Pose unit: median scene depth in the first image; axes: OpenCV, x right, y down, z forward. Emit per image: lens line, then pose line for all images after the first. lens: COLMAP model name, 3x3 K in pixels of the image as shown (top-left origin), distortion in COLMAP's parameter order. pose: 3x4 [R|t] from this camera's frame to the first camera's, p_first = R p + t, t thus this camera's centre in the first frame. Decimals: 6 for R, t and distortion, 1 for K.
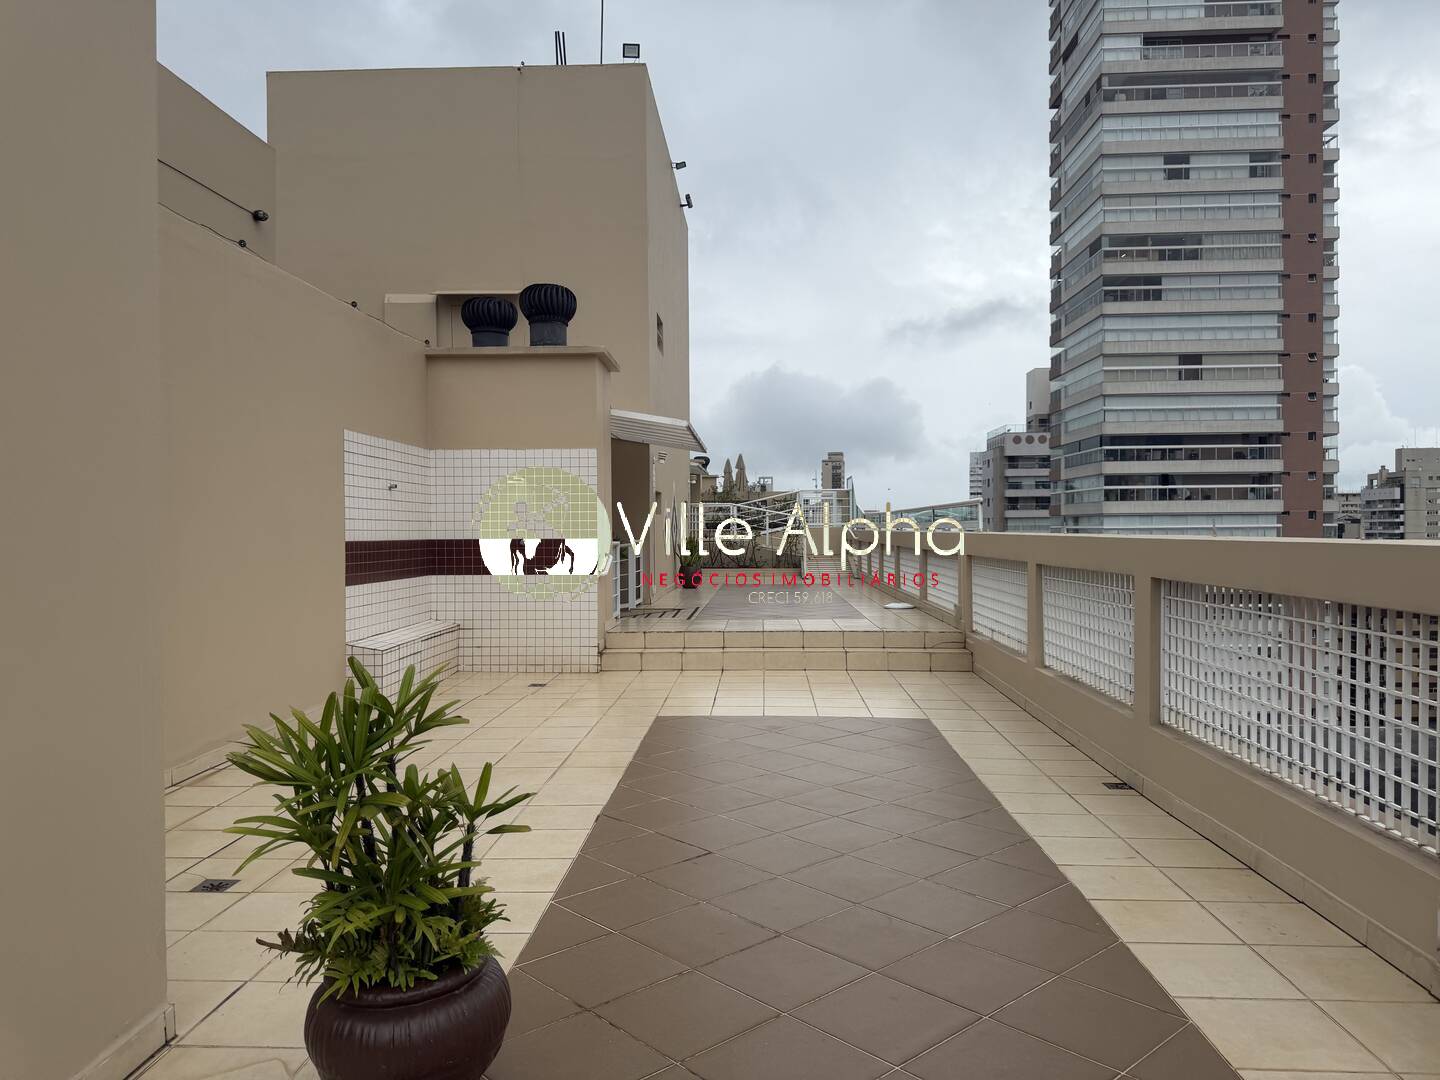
lens RADIAL K [[1014.9, 0, 721.1], [0, 1014.9, 538.8], [0, 0, 1]] dist [0.046866, -0.055634]
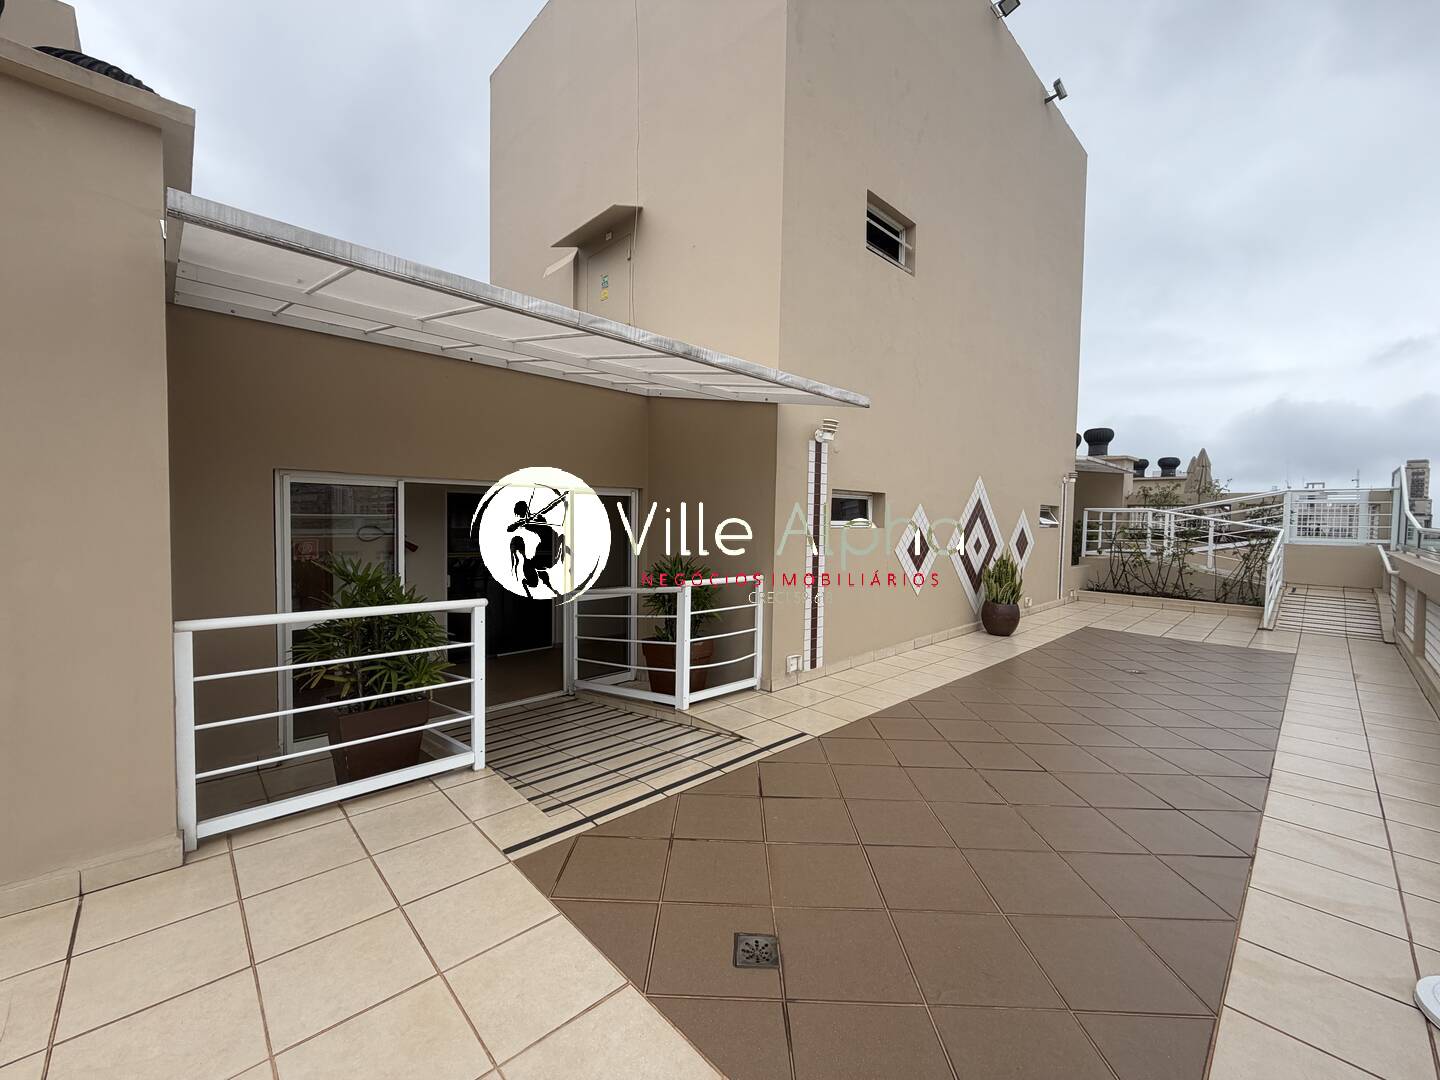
lens RADIAL K [[573.7, 0, 718.5], [0, 573.7, 534.5], [0, 0, 1]] dist [-0.001281, -0.000618]
pose [[0.714758, 0.042325, -0.698090, 0.158868], [-0.030690, 0.999104, 0.029152, -0.035092], [0.698699, 0.000588, 0.715416, 0.934846]]
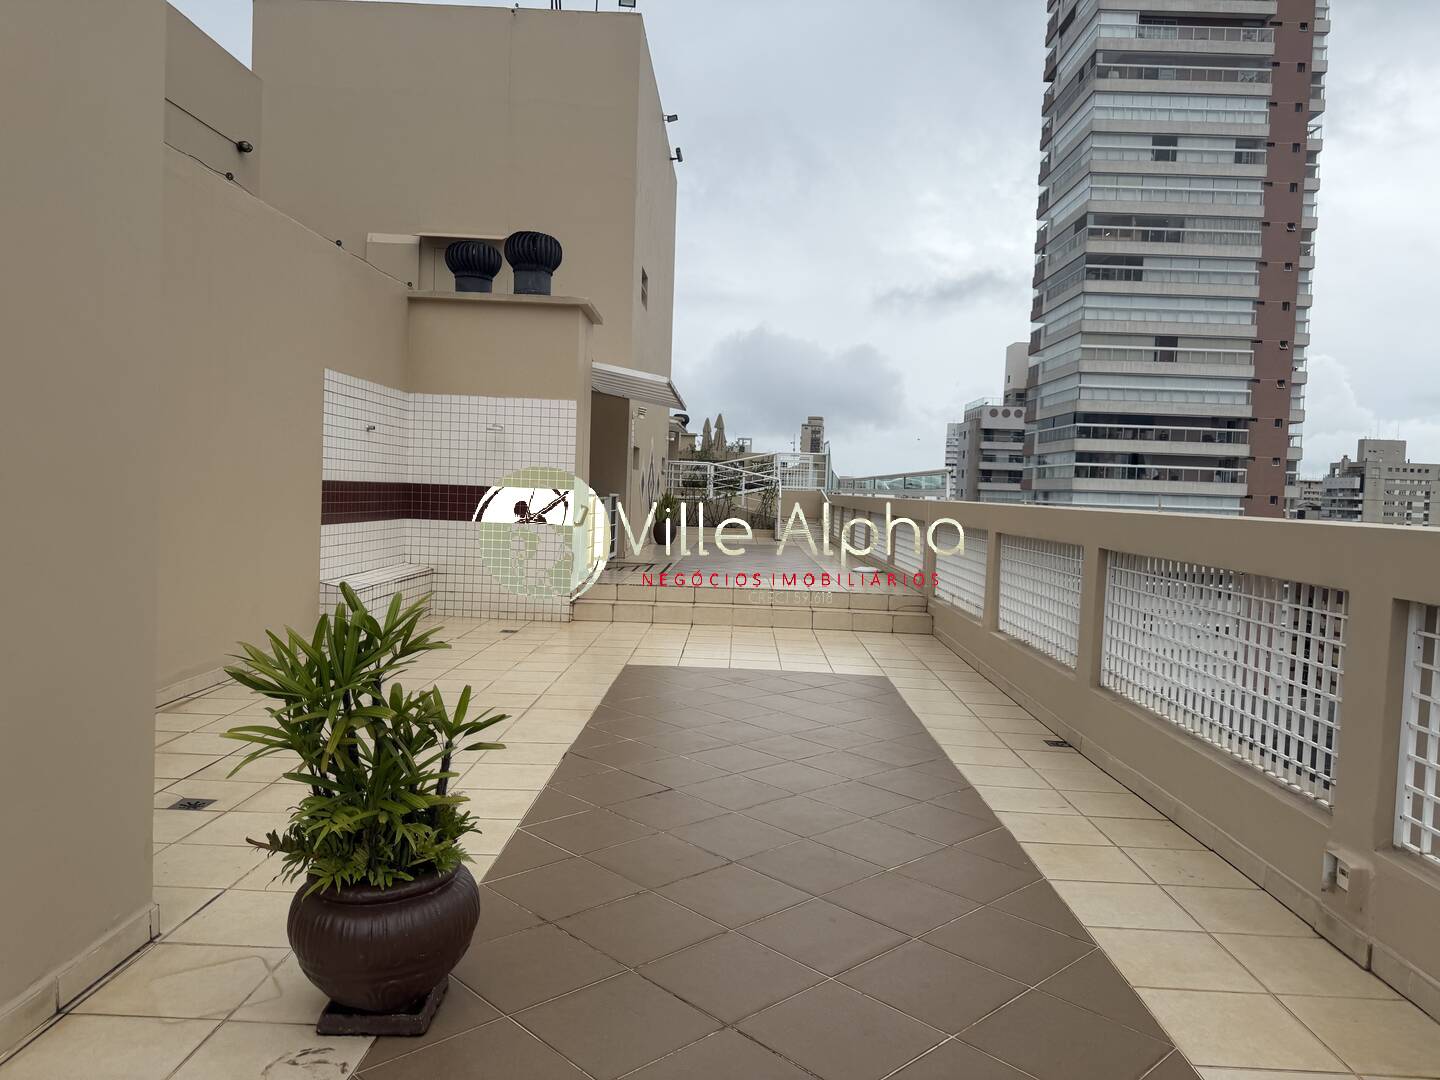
lens RADIAL K [[1014.9, 0, 731.8], [0, 1014.9, 547.1], [0, 0, 1]] dist [0.046866, -0.055634]
pose [[0.998380, 0.044440, 0.035538, 0.001645], [-0.046075, 0.997851, 0.046596, 0.002361], [-0.033391, -0.048158, 0.998281, -0.020035]]
